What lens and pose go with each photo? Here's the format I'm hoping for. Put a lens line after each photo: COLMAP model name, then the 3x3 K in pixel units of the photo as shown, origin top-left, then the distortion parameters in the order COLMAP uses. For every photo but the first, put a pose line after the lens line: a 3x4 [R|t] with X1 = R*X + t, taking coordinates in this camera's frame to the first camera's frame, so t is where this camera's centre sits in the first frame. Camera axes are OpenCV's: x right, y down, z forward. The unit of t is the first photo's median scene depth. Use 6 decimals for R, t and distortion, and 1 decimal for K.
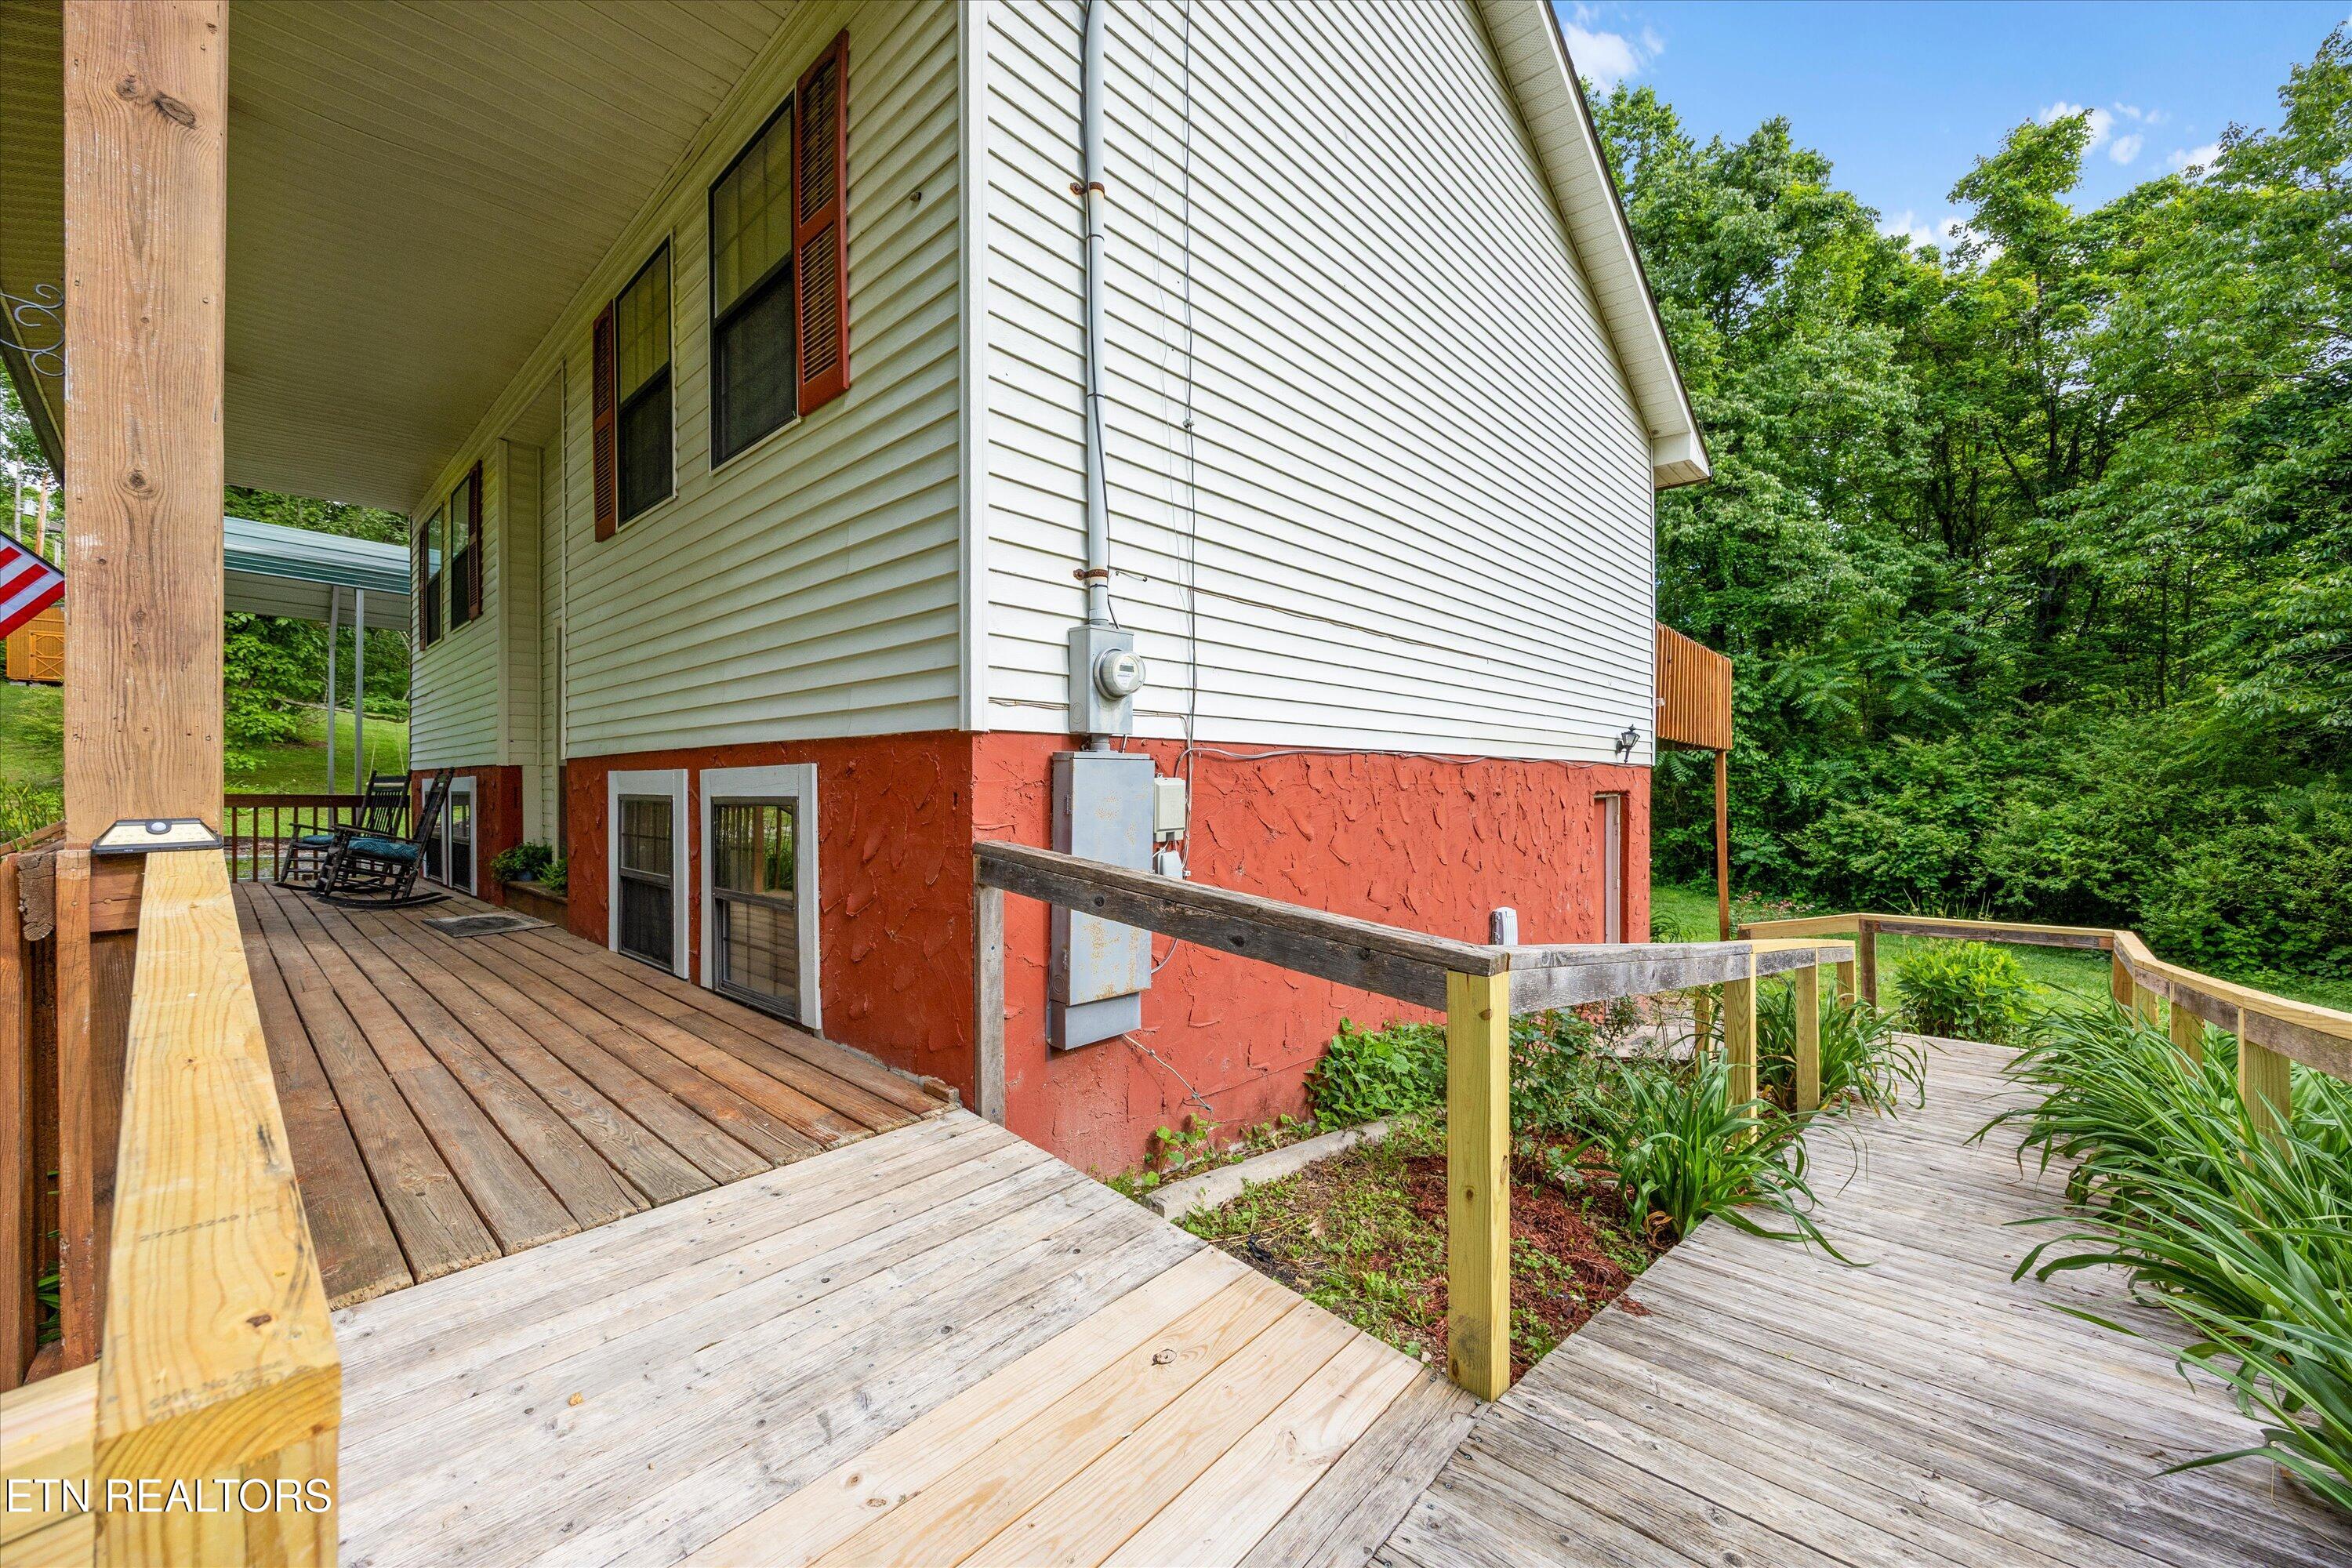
lens RADIAL K [[911.5, 0, 1176.0], [0, 911.5, 784.0], [0, 0, 1]] dist [0.000478, 0.000103]
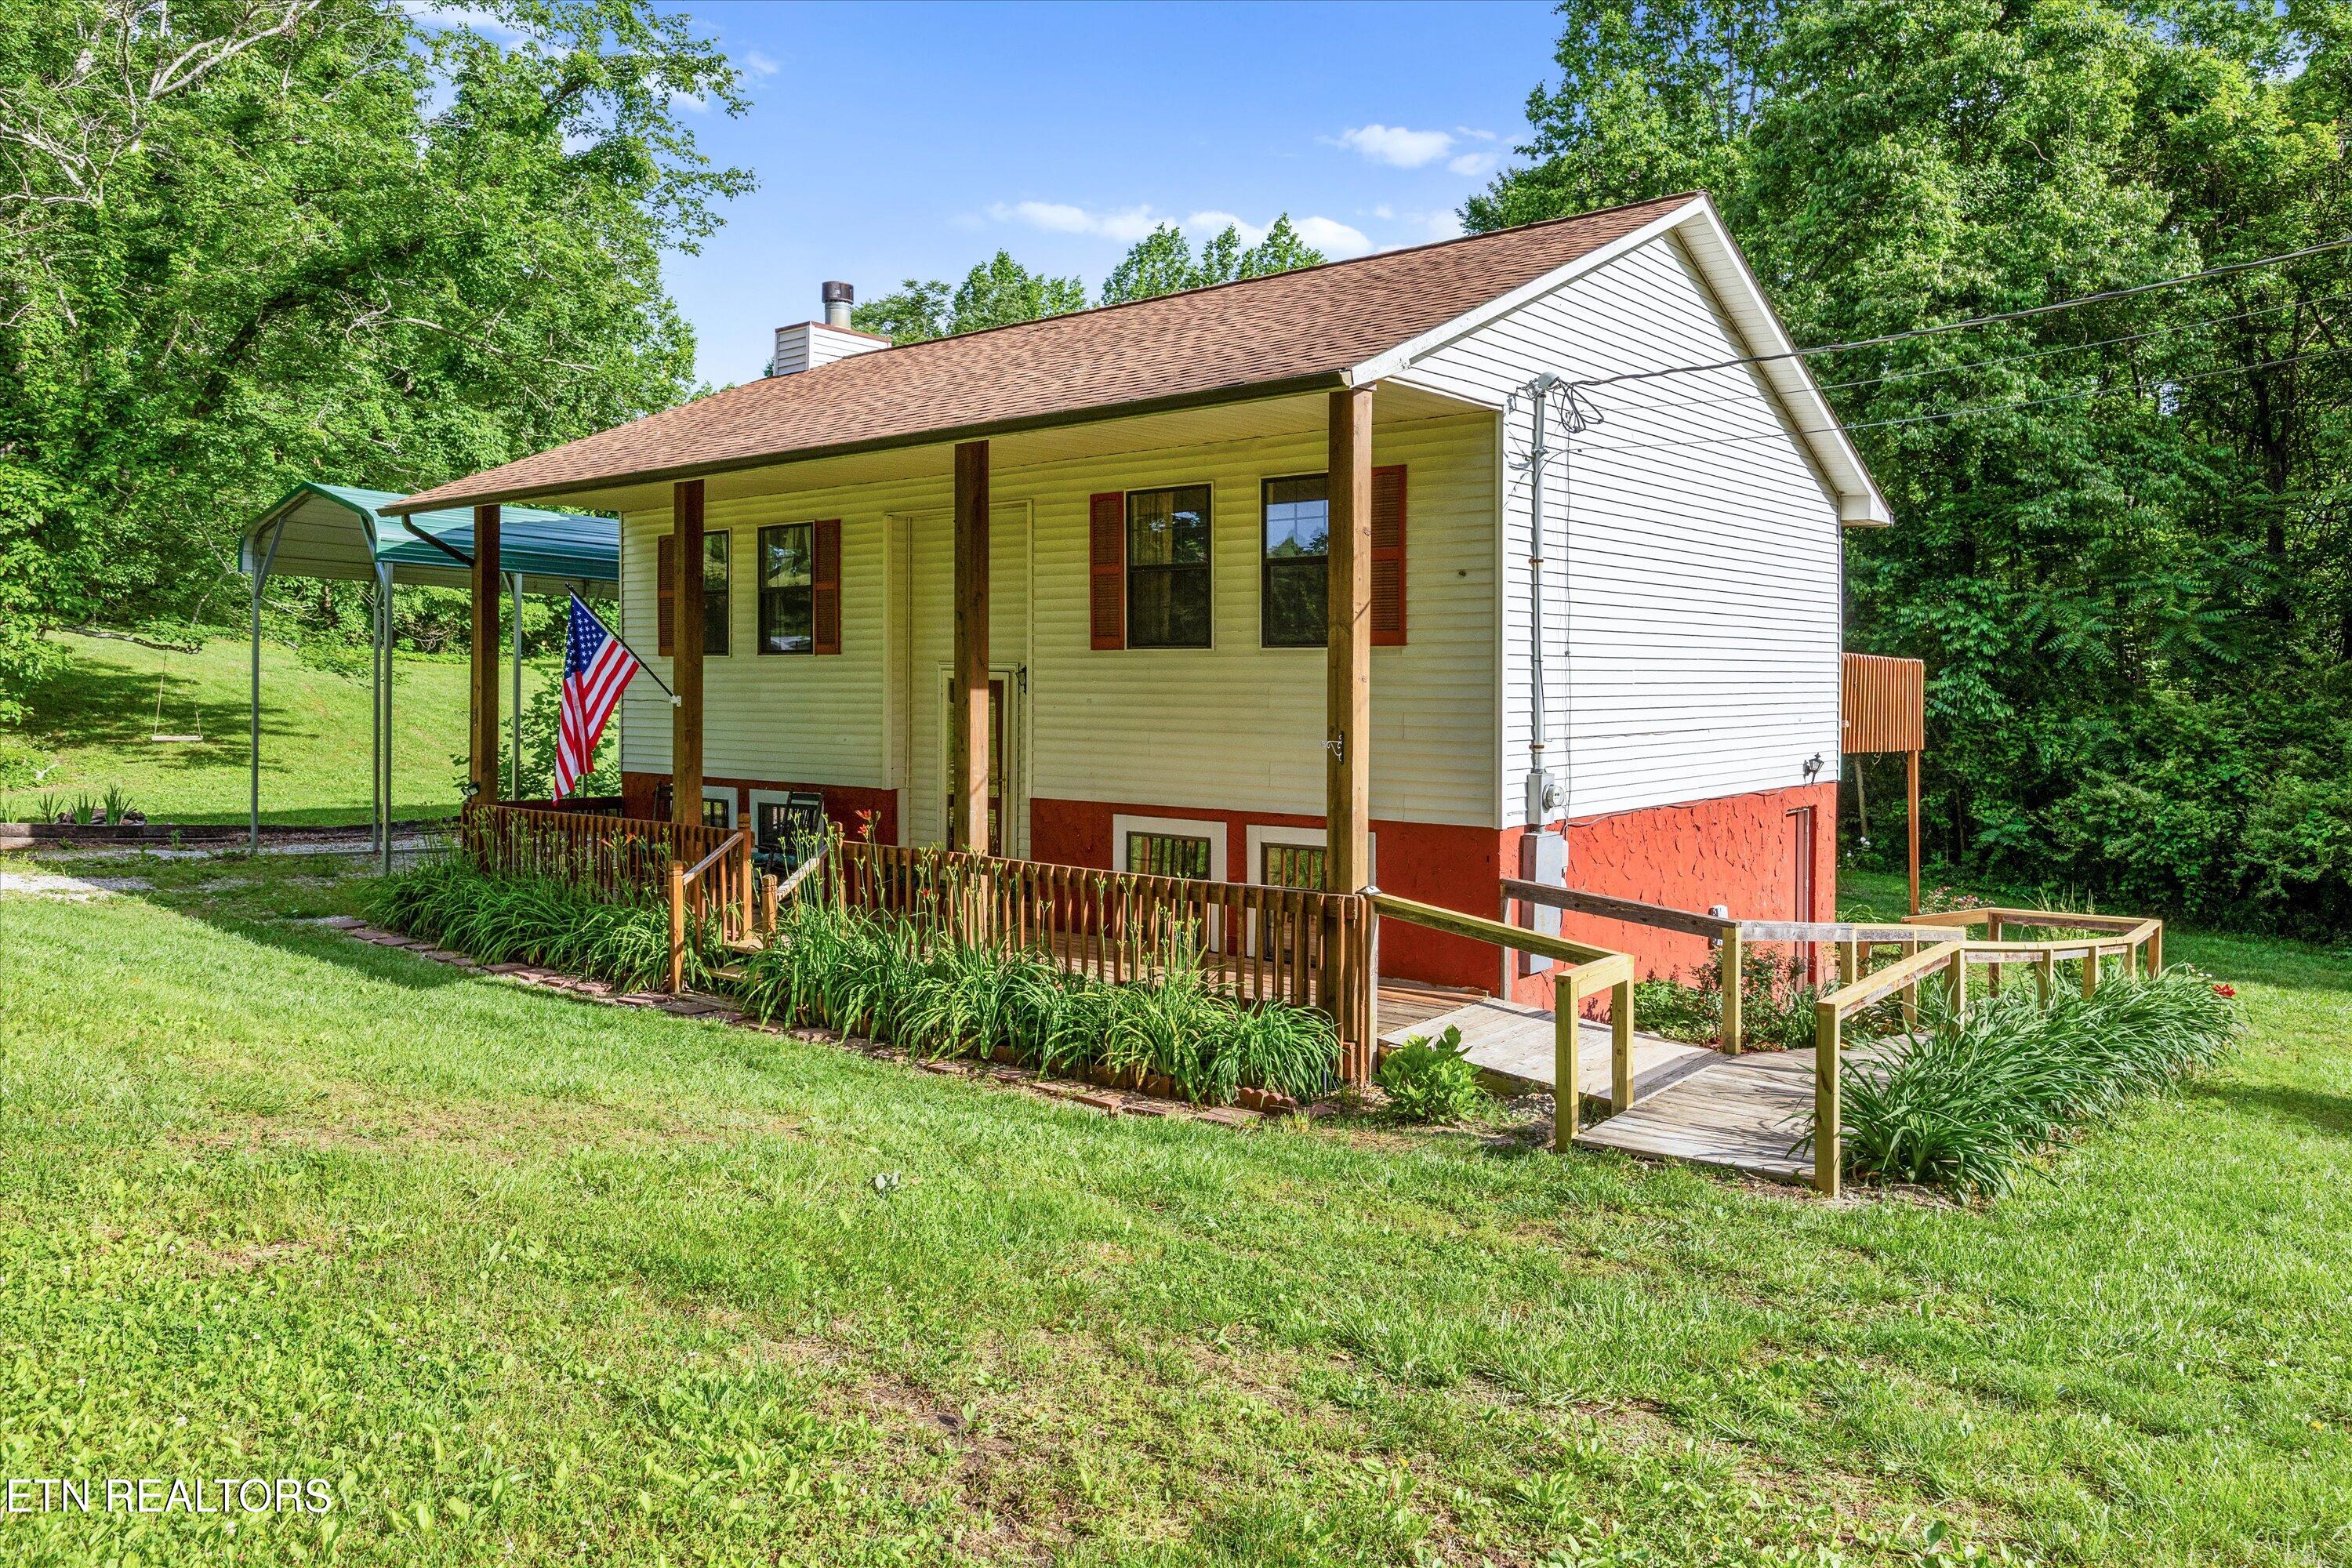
lens RADIAL K [[1565.2, 0, 1178.2], [0, 1565.2, 730.8], [0, 0, 1]] dist [-0.005767, -0.003069]
pose [[0.998999, -0.000937, 0.044715, -0.158737], [-0.000092, 0.999735, 0.023008, -0.051885], [-0.044725, -0.022989, 0.998735, -0.373632]]
